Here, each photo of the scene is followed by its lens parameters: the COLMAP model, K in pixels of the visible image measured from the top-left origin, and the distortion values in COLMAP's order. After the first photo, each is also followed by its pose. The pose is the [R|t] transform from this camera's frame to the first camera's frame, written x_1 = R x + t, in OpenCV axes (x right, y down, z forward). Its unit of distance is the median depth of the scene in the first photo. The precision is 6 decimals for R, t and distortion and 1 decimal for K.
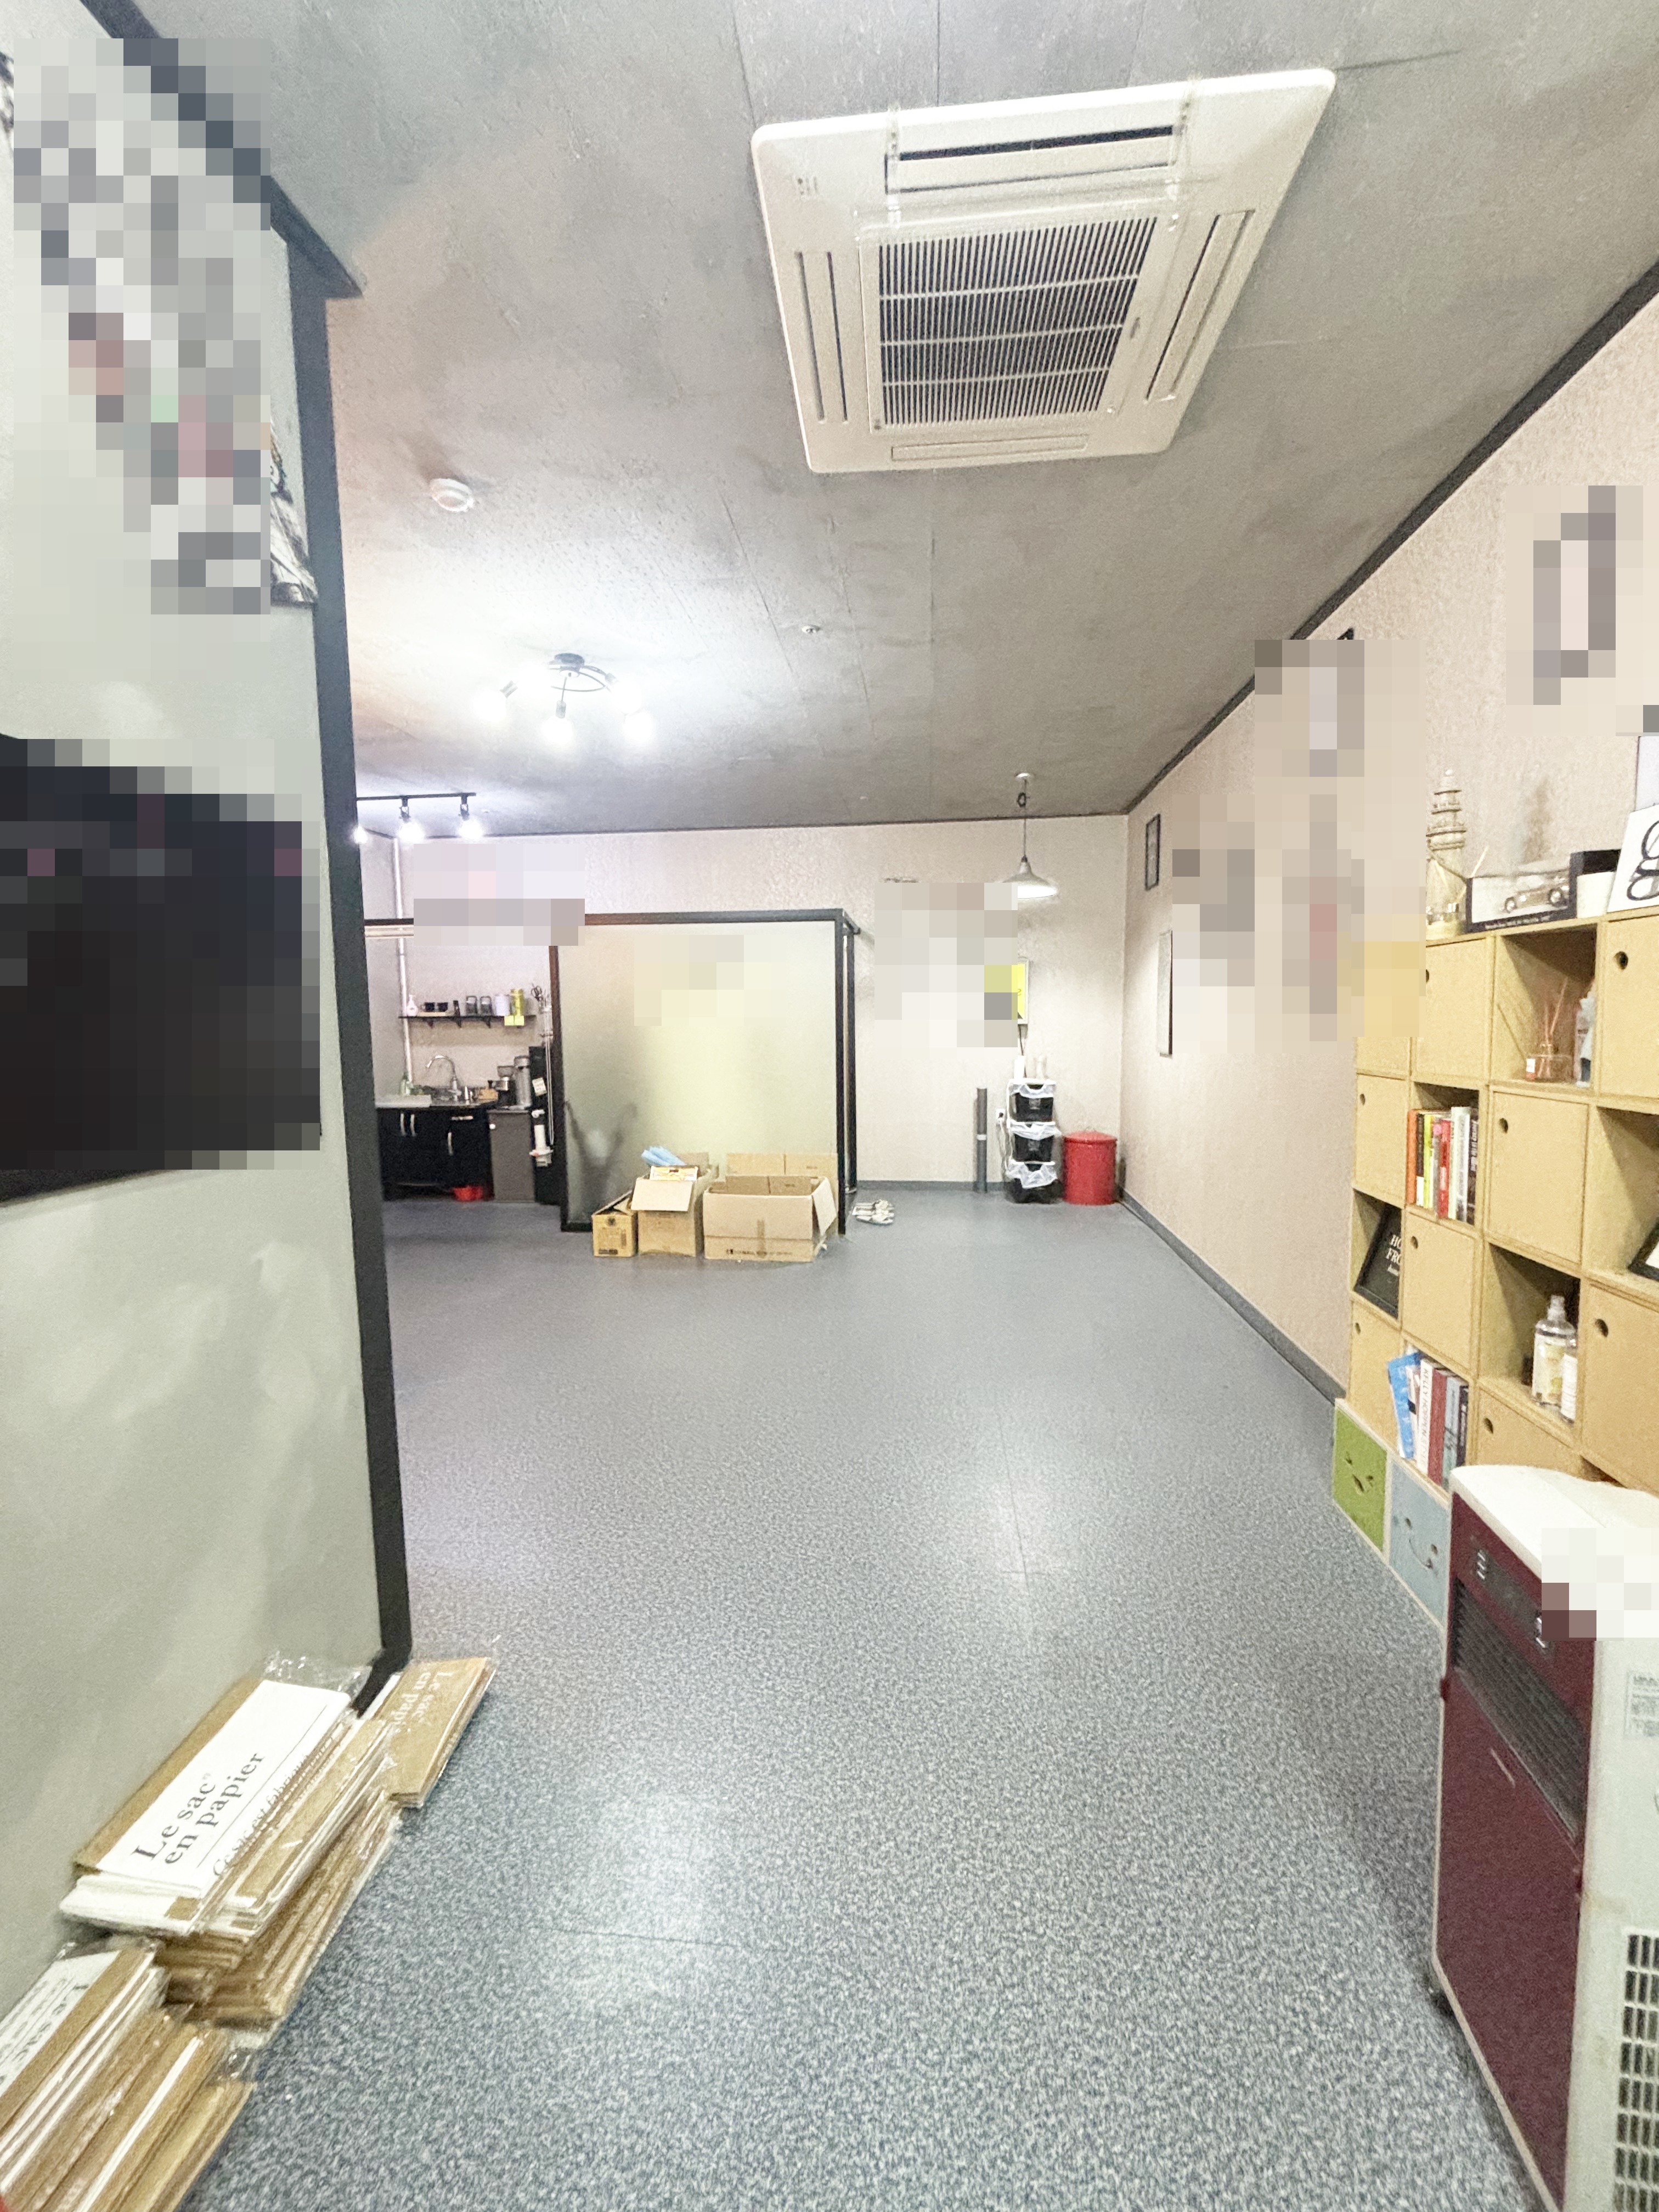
lens RADIAL K [[892.1, 0, 845.9], [0, 892.1, 1100.2], [0, 0, 1]] dist [-0.000999, -0.000347]
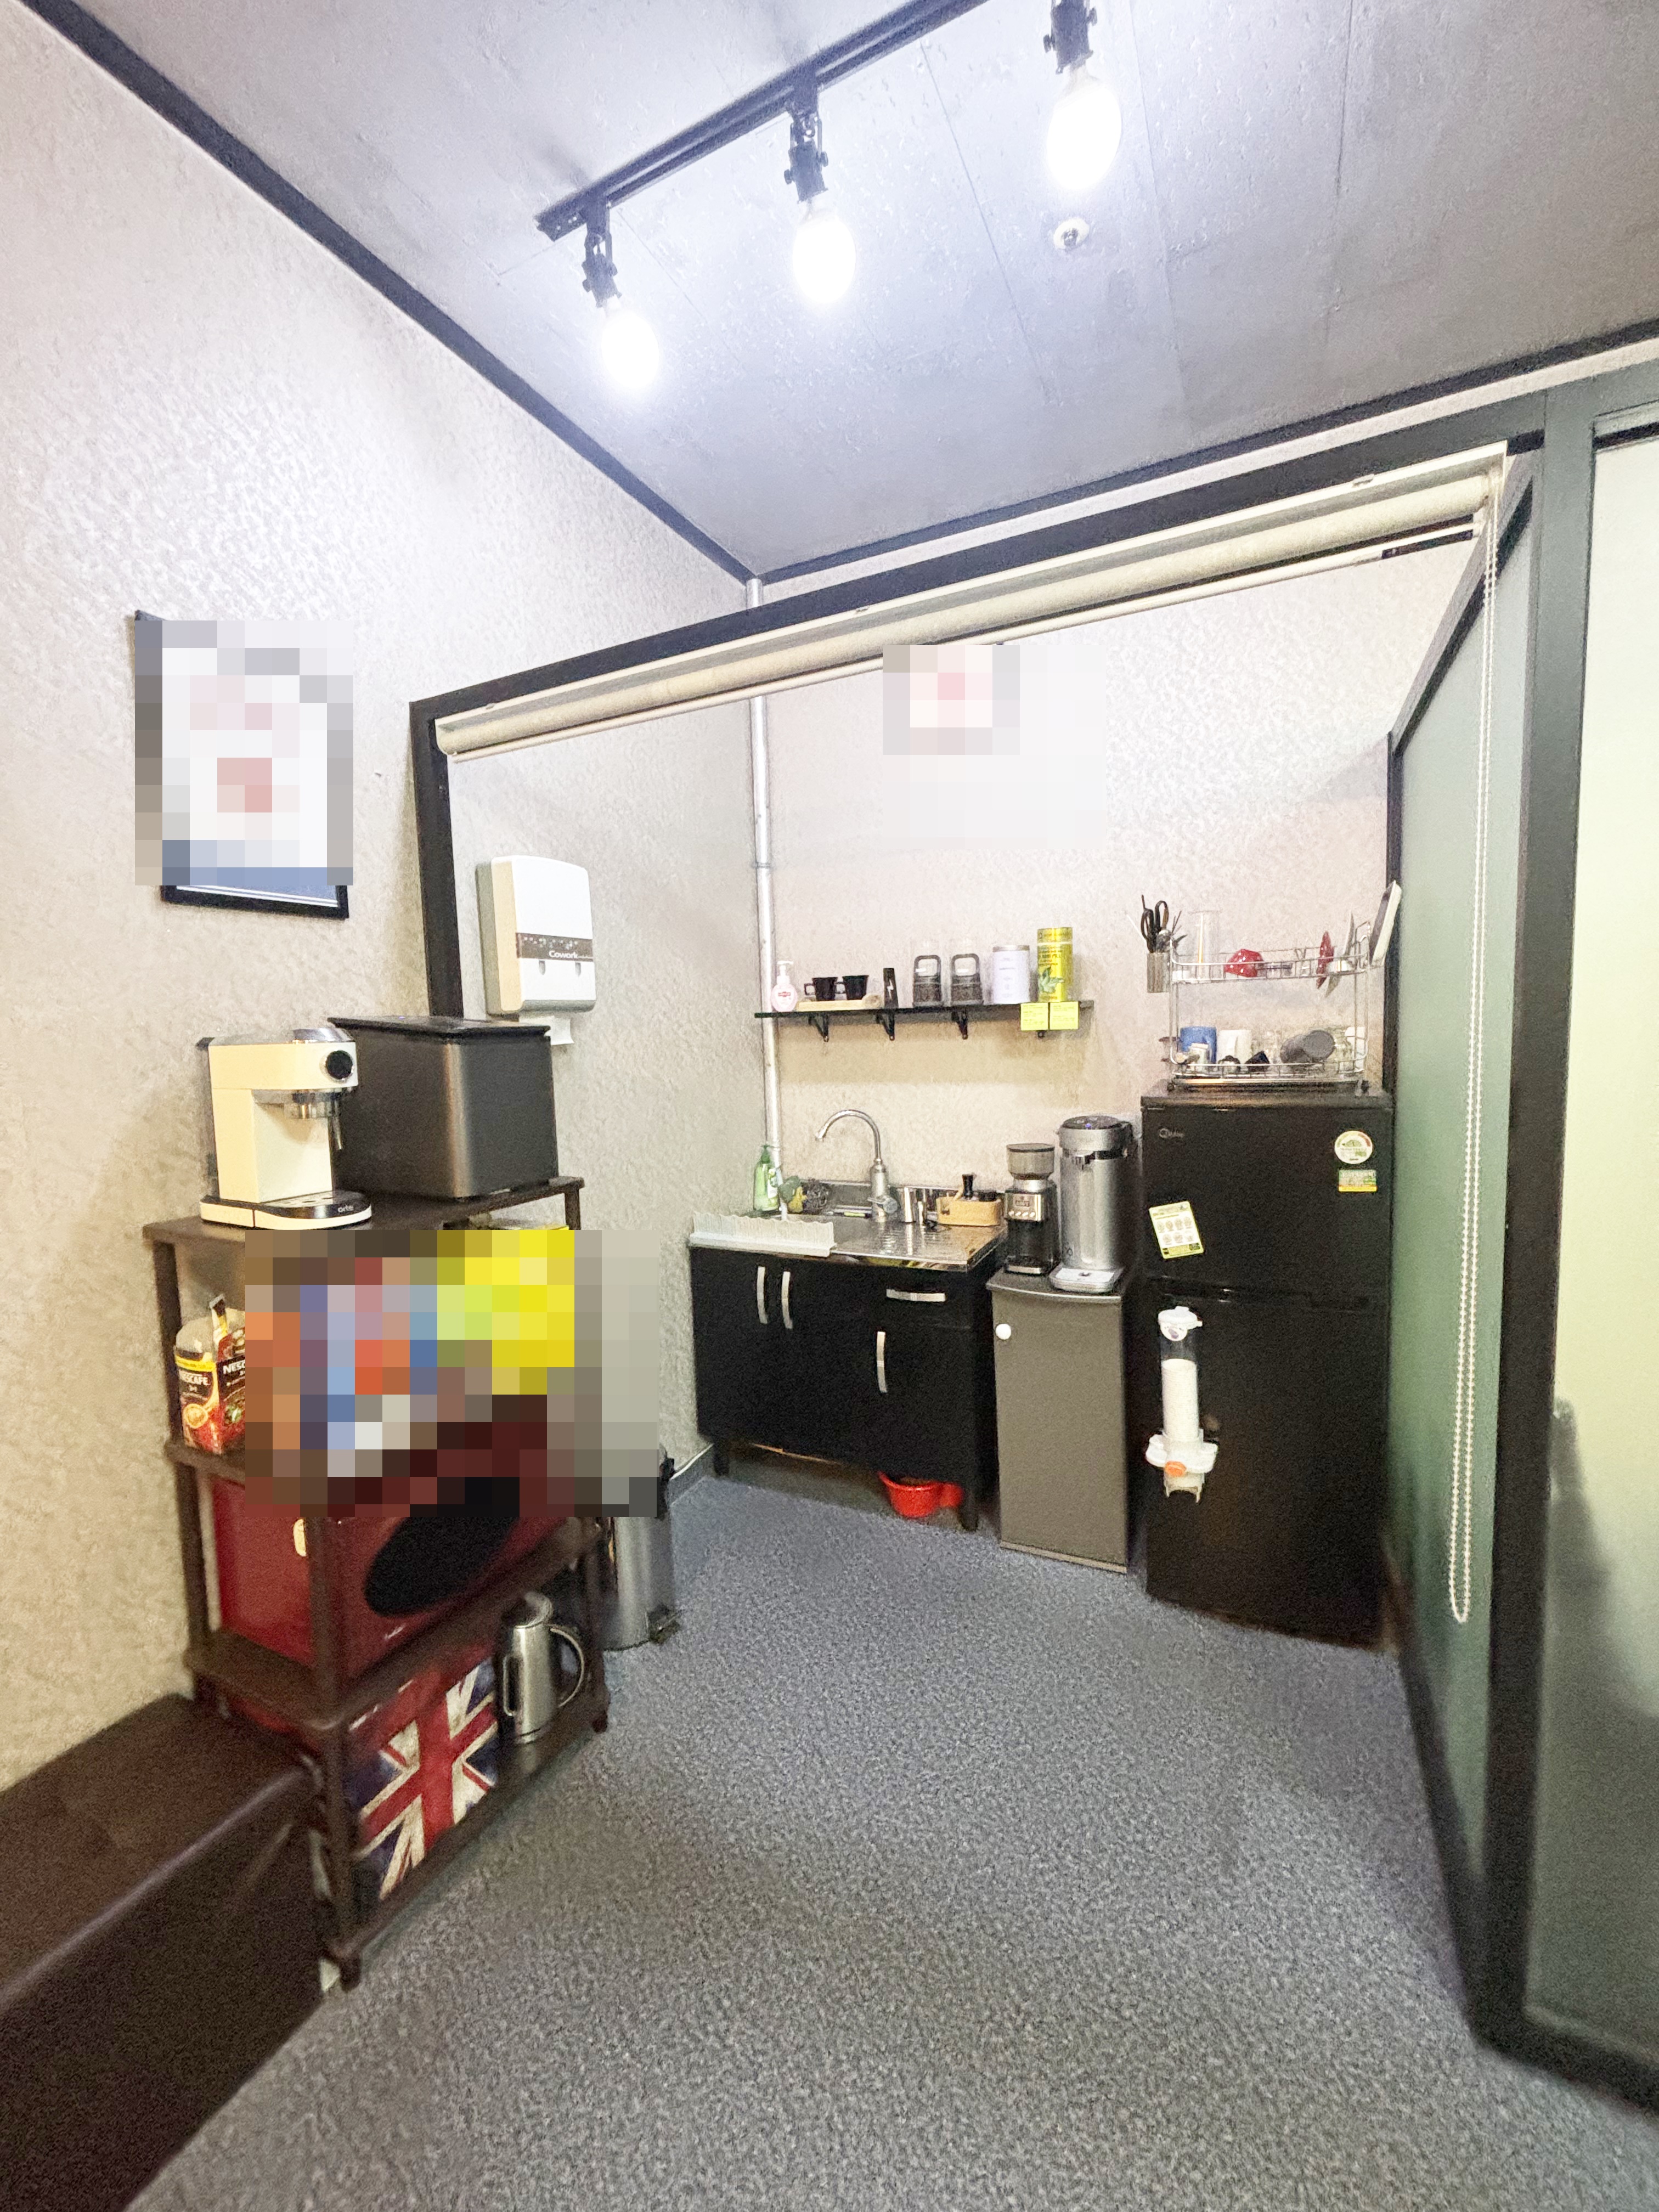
lens RADIAL K [[892.1, 0, 845.9], [0, 892.1, 1100.2], [0, 0, 1]] dist [-0.000999, -0.000347]
pose [[0.938910, 0.014139, -0.343872, -0.327120], [-0.016586, 0.999854, -0.004175, -0.053489], [0.343763, 0.009624, 0.939007, 0.641585]]
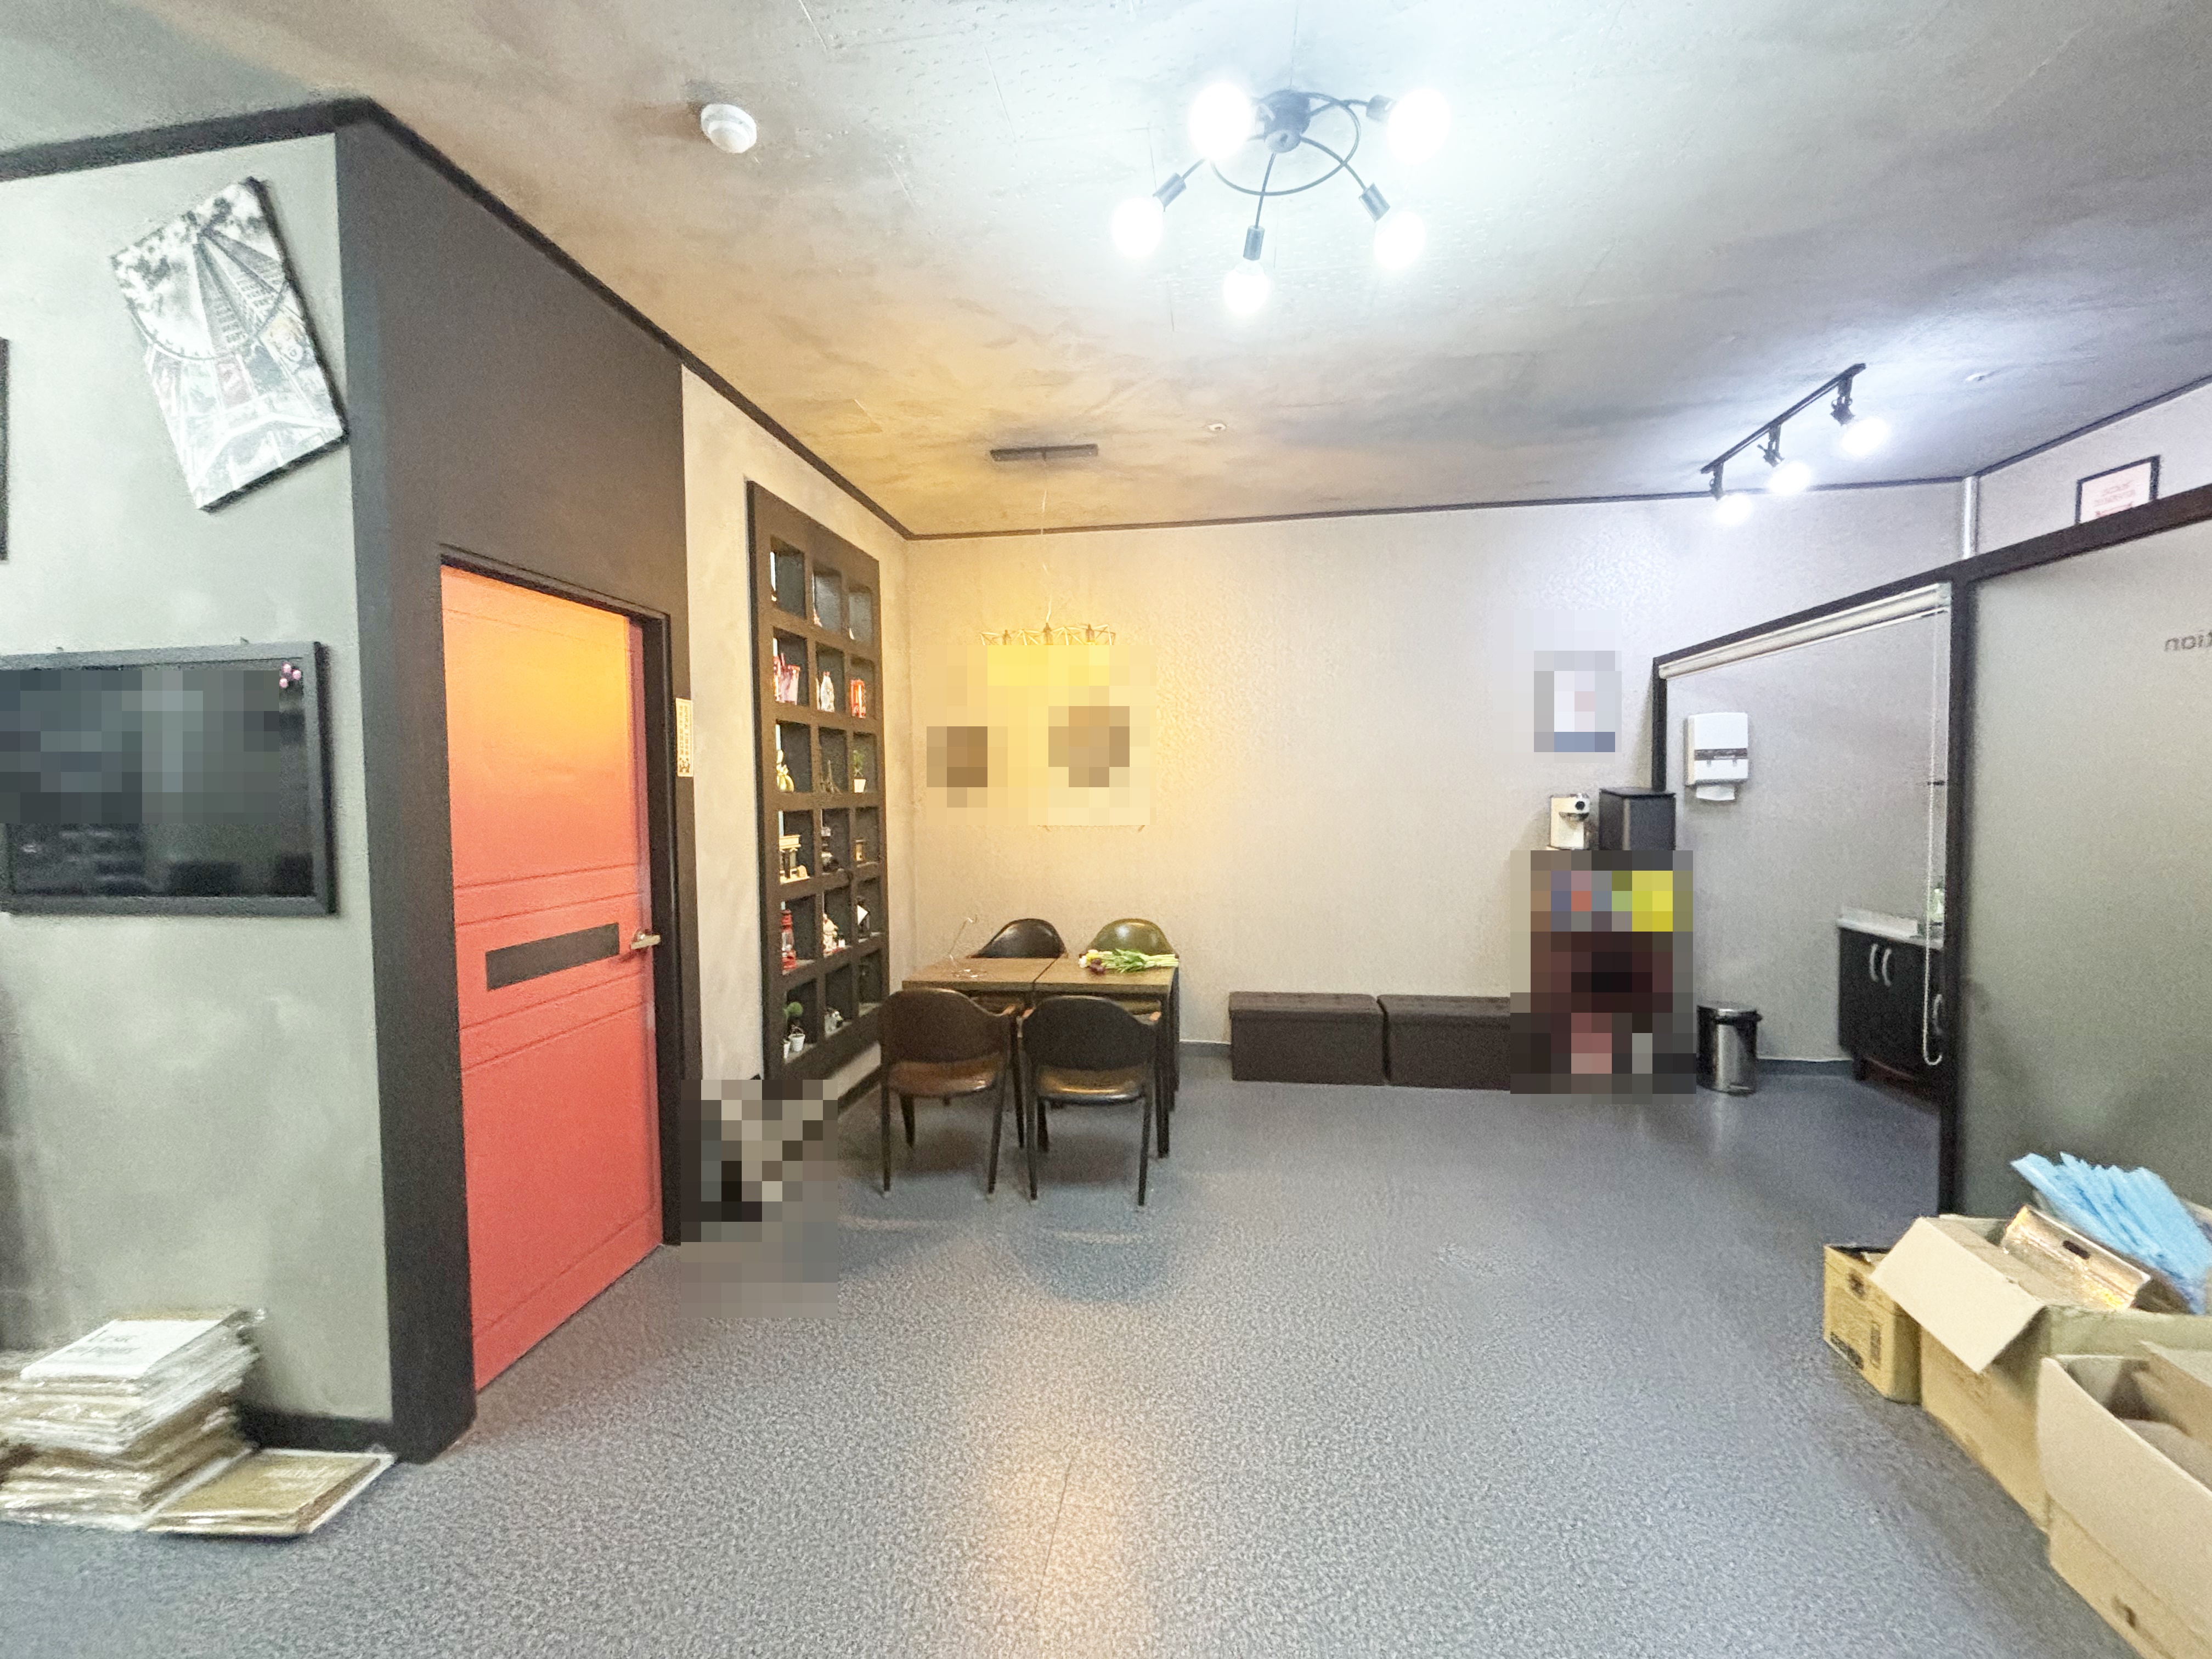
lens RADIAL K [[892.1, 0, 1107.3], [0, 892.1, 820.3], [0, 0, 1]] dist [-0.000999, -0.000347]
pose [[-0.041568, 0.047286, -0.998016, 0.118368], [-0.085242, 0.995070, 0.050697, -0.053226], [0.995493, 0.087180, -0.037333, 0.488663]]
